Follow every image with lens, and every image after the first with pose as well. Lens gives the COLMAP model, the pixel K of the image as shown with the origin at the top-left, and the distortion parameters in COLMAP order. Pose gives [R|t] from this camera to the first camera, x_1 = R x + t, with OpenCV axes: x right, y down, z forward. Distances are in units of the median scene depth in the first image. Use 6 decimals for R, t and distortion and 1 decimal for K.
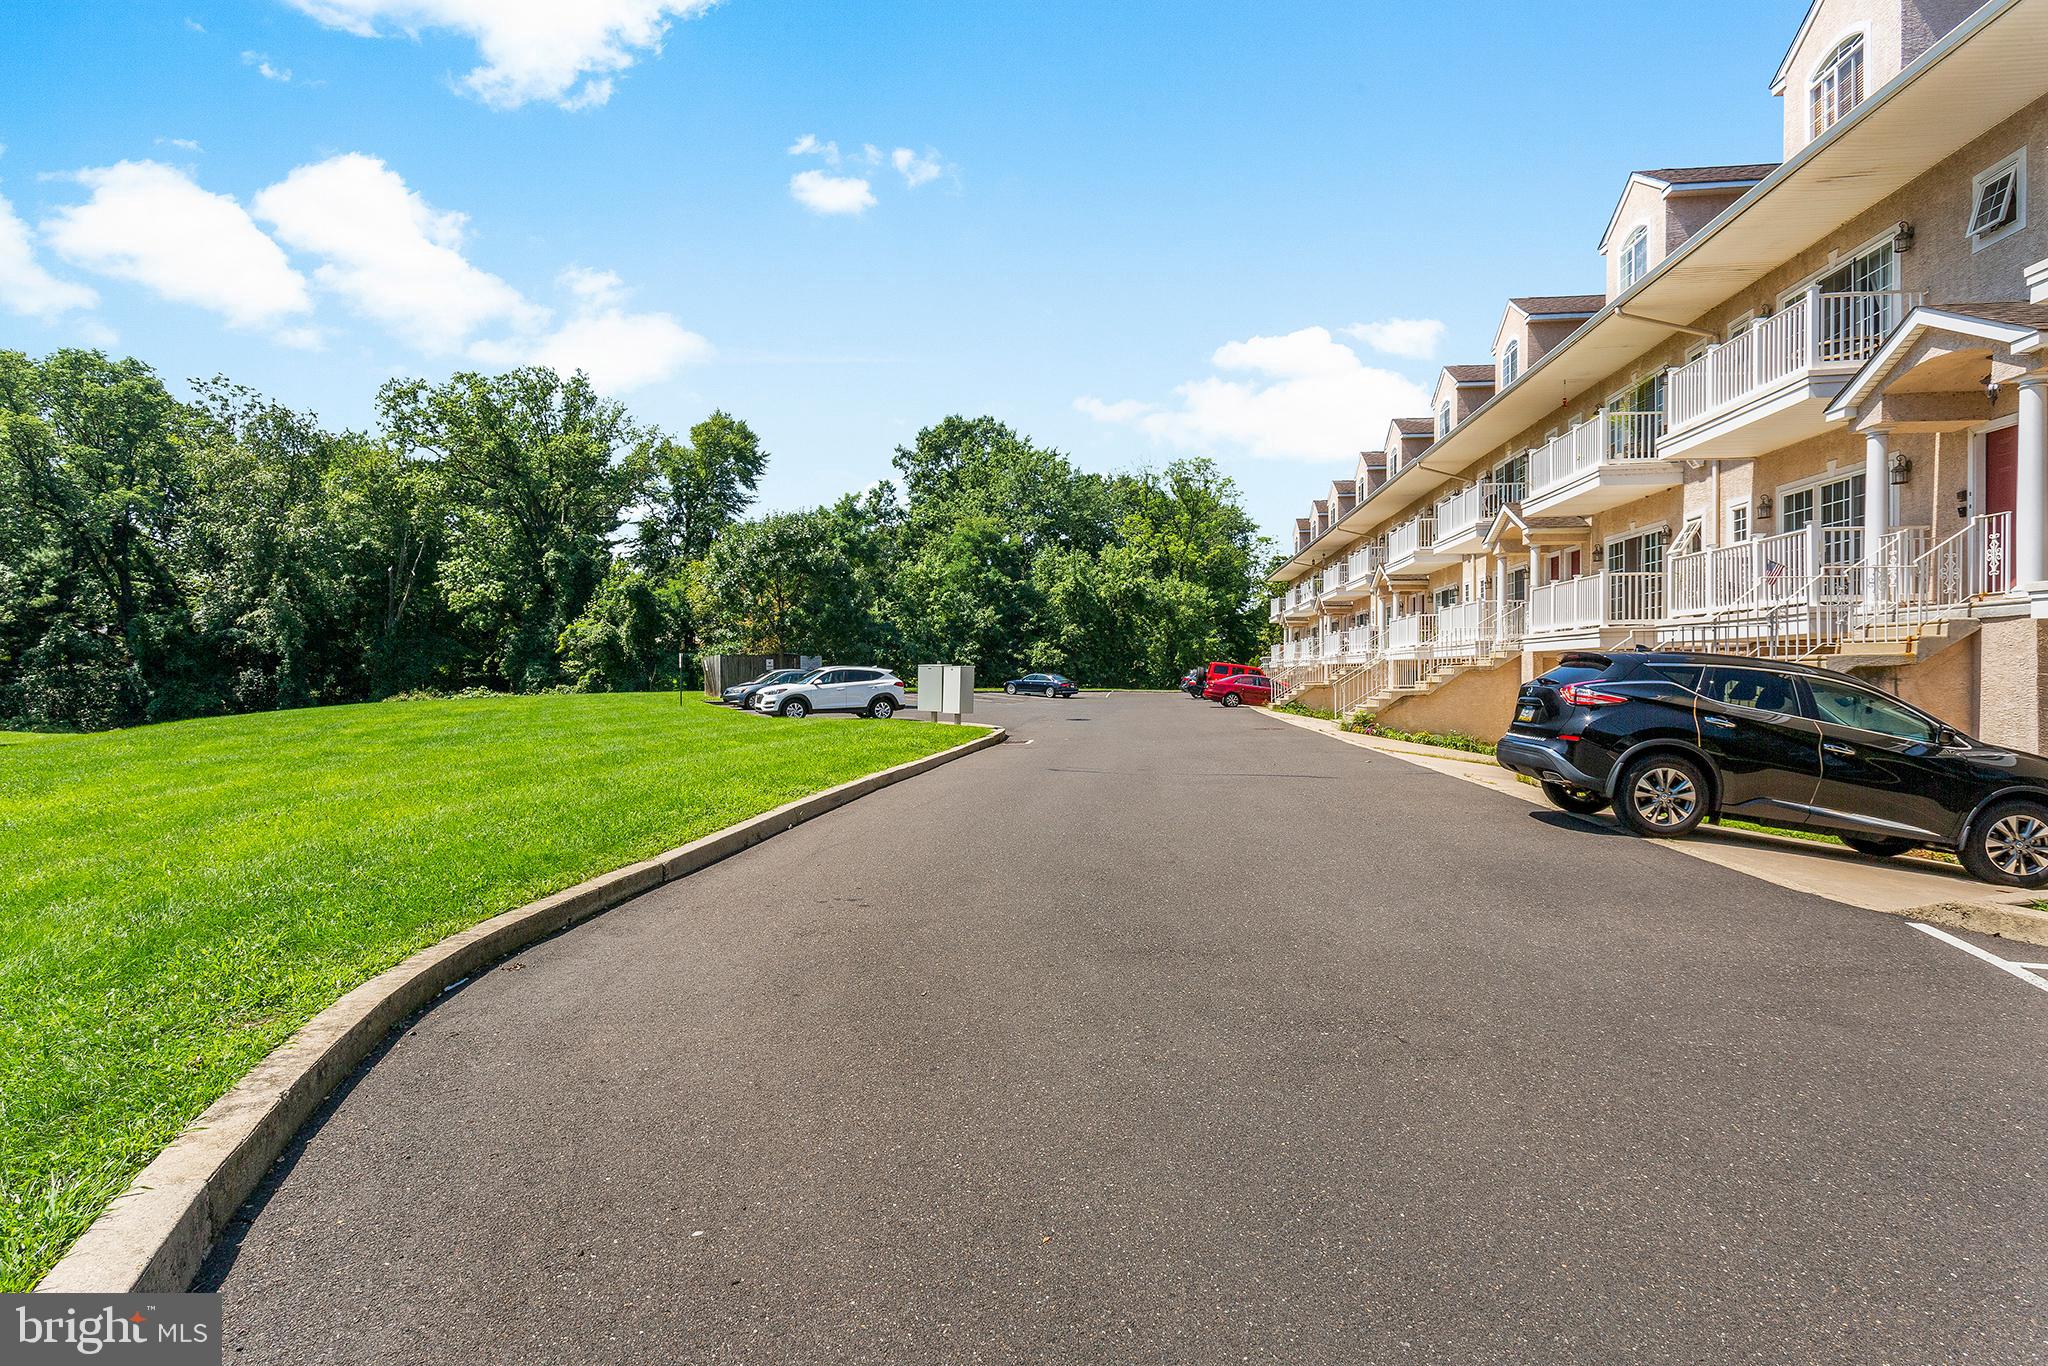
lens RADIAL K [[1076.4, 0, 1011.2], [0, 1076.4, 672.9], [0, 0, 1]] dist [-0.005746, 0.007997]
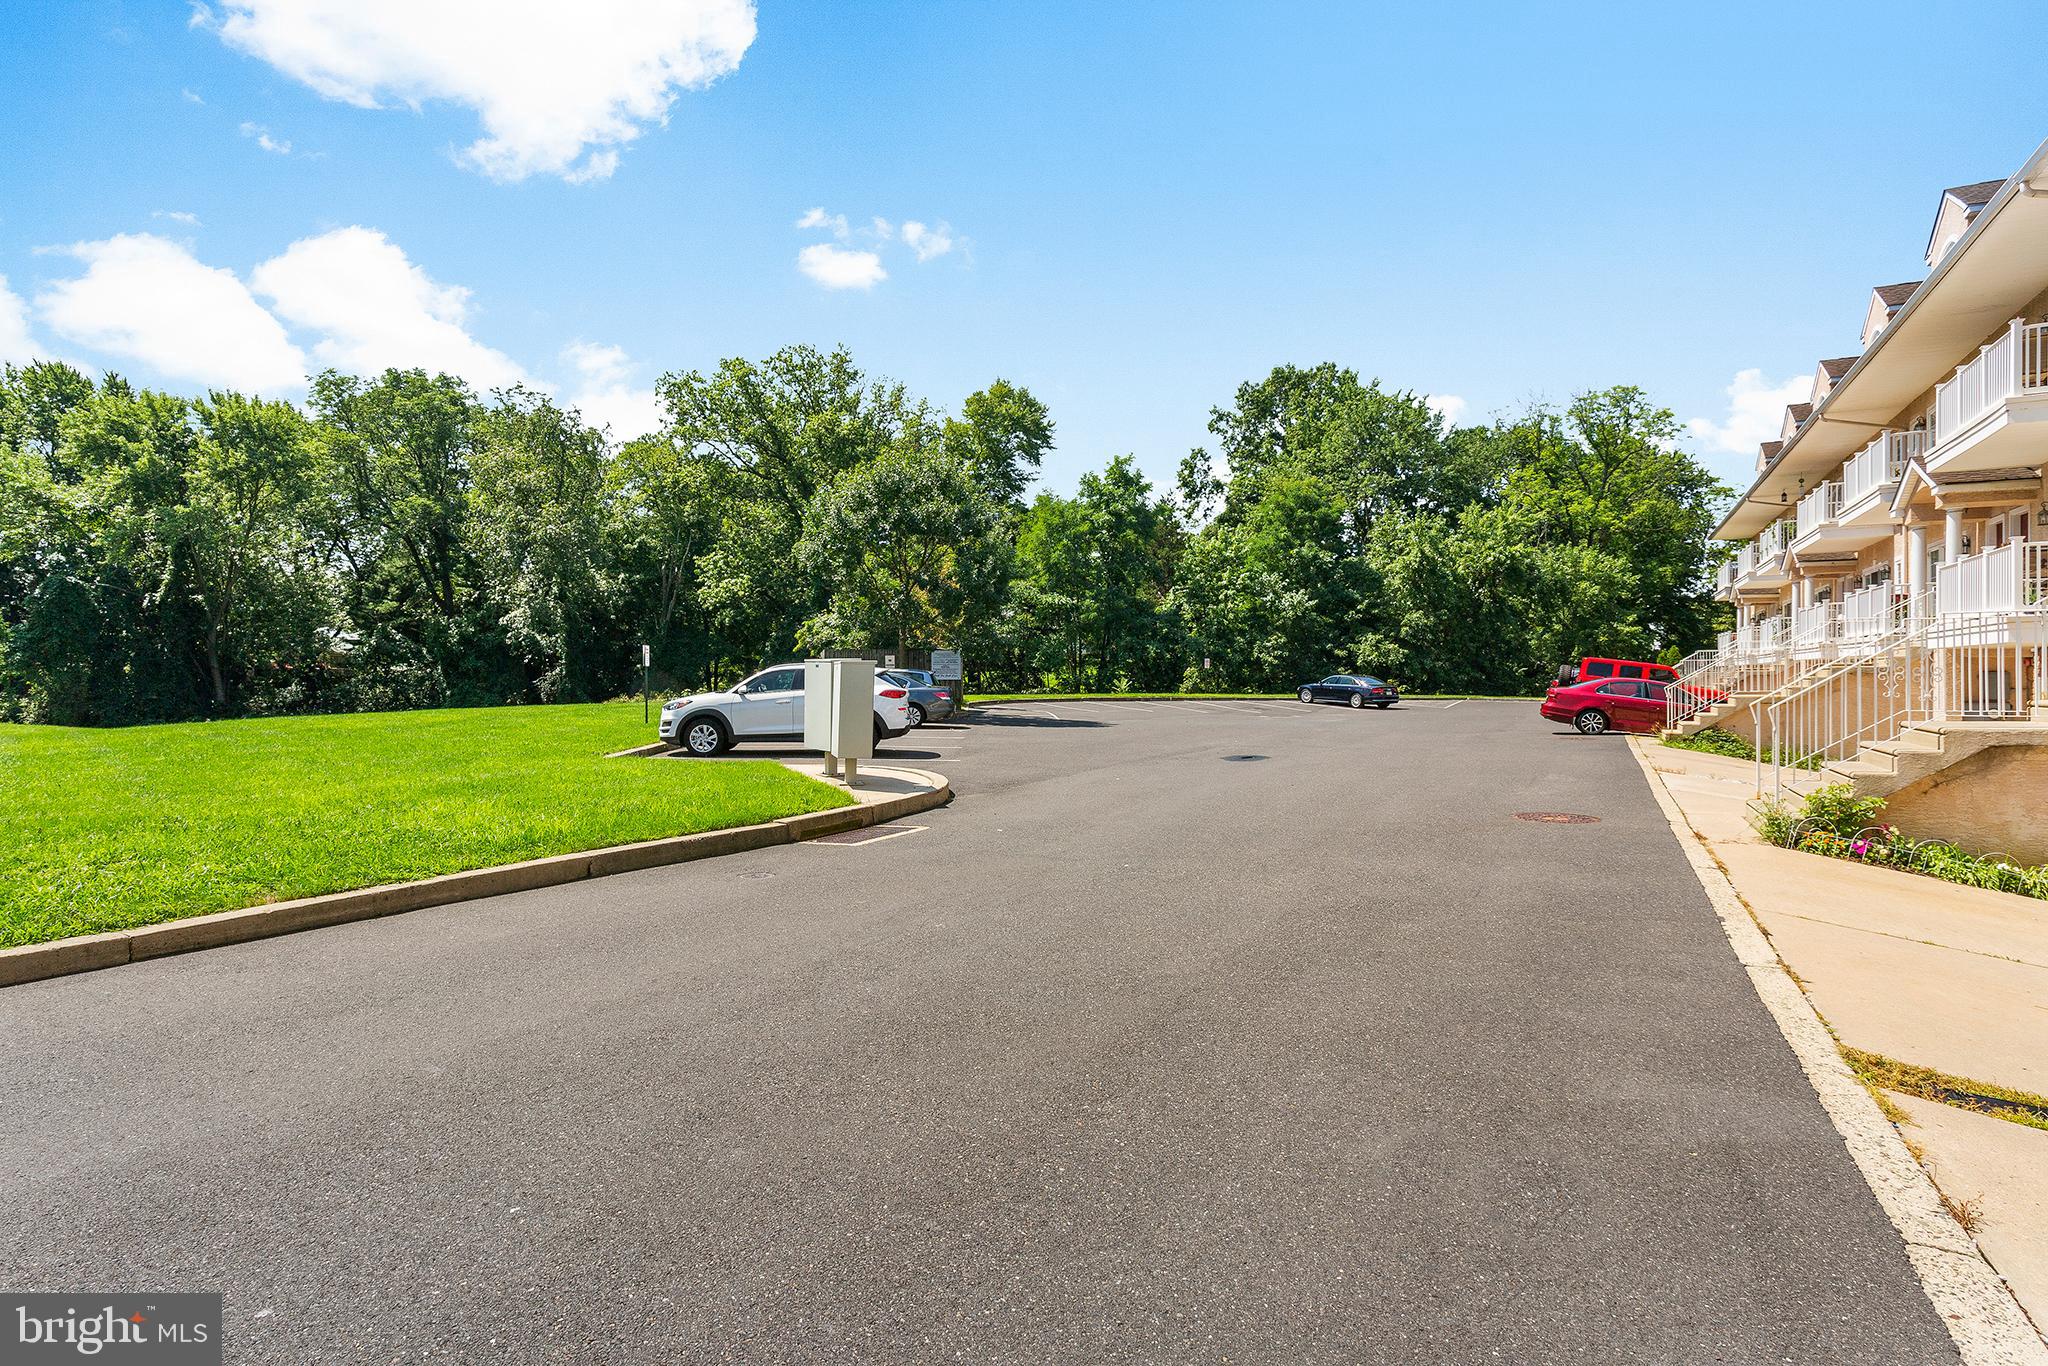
lens RADIAL K [[1076.4, 0, 1011.2], [0, 1076.4, 672.9], [0, 0, 1]] dist [-0.005746, 0.007997]
pose [[0.931759, 0.000372, -0.363078, 0.066244], [-0.000702, 0.999999, -0.000778, -0.000164], [0.363077, 0.000980, 0.931759, 0.188740]]
